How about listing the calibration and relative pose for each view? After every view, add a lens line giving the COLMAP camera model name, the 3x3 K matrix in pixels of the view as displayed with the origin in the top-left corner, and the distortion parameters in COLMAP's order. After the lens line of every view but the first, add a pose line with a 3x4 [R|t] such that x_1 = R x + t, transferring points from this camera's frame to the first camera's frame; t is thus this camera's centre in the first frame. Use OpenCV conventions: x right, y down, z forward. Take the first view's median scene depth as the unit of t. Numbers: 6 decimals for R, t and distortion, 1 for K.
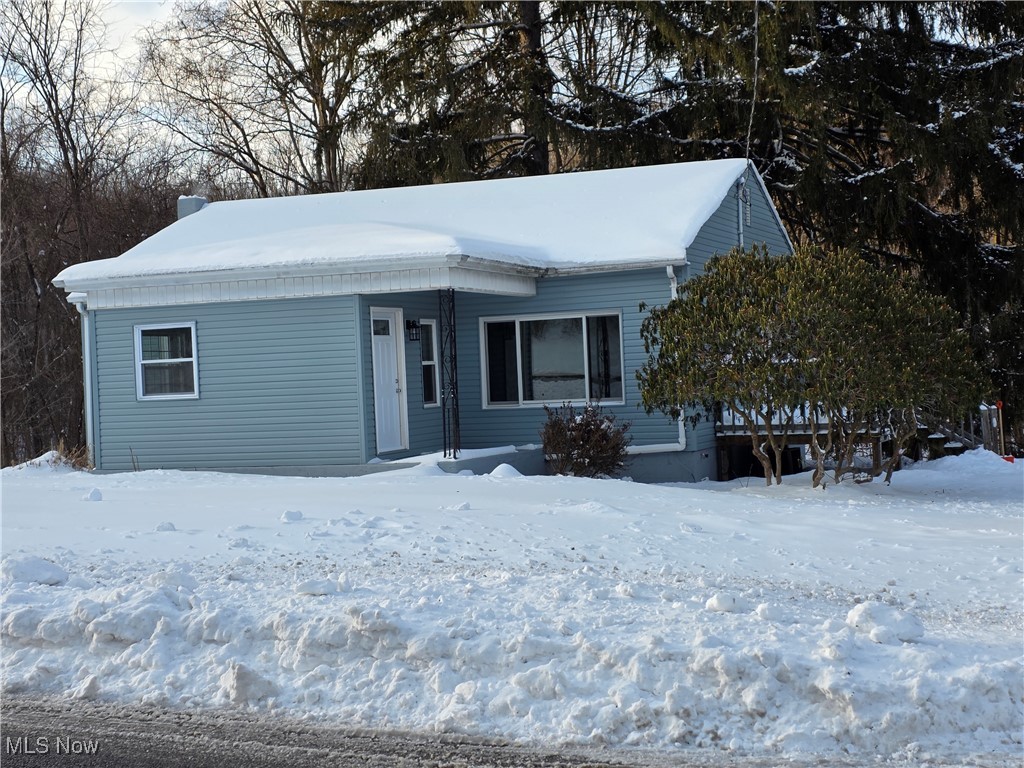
lens RADIAL K [[1528.8, 0, 512.4], [0, 1528.8, 384.4], [0, 0, 1]] dist [0.213956, 0.000000]
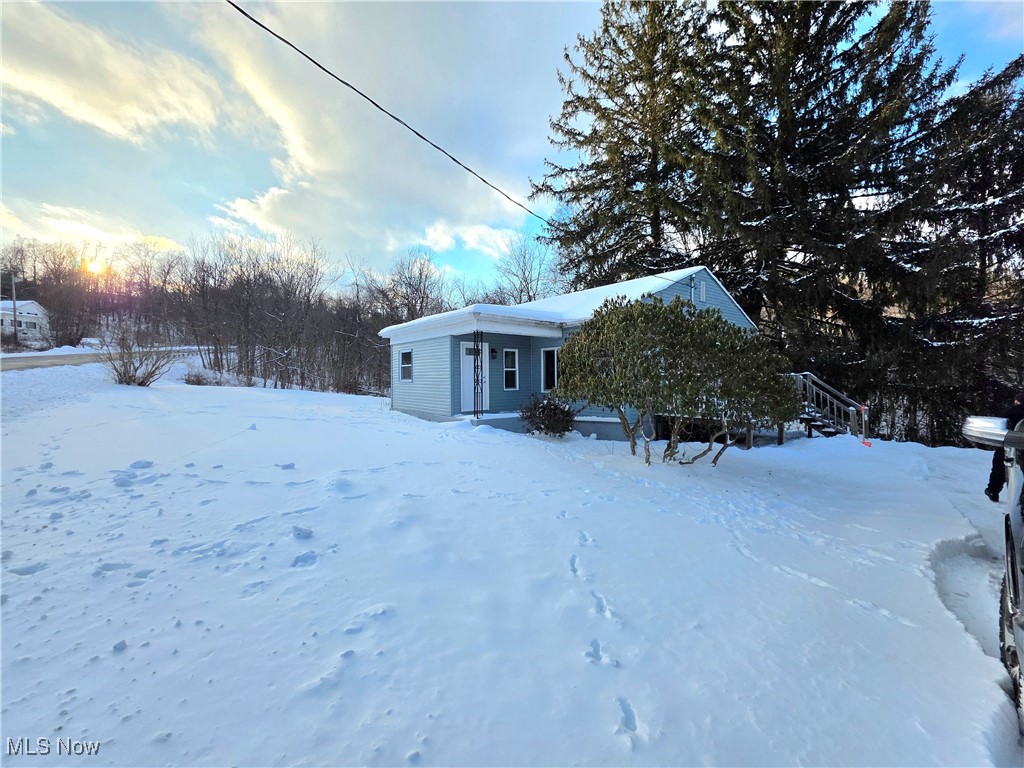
lens RADIAL K [[408.1, 0, 510.1], [0, 408.1, 379.7], [0, 0, 1]] dist [-0.001034, -0.000041]
pose [[0.862893, 0.040757, -0.503740, 0.229272], [-0.034959, 0.999169, 0.020958, -0.011617], [0.504176, -0.000474, 0.863601, 0.511707]]
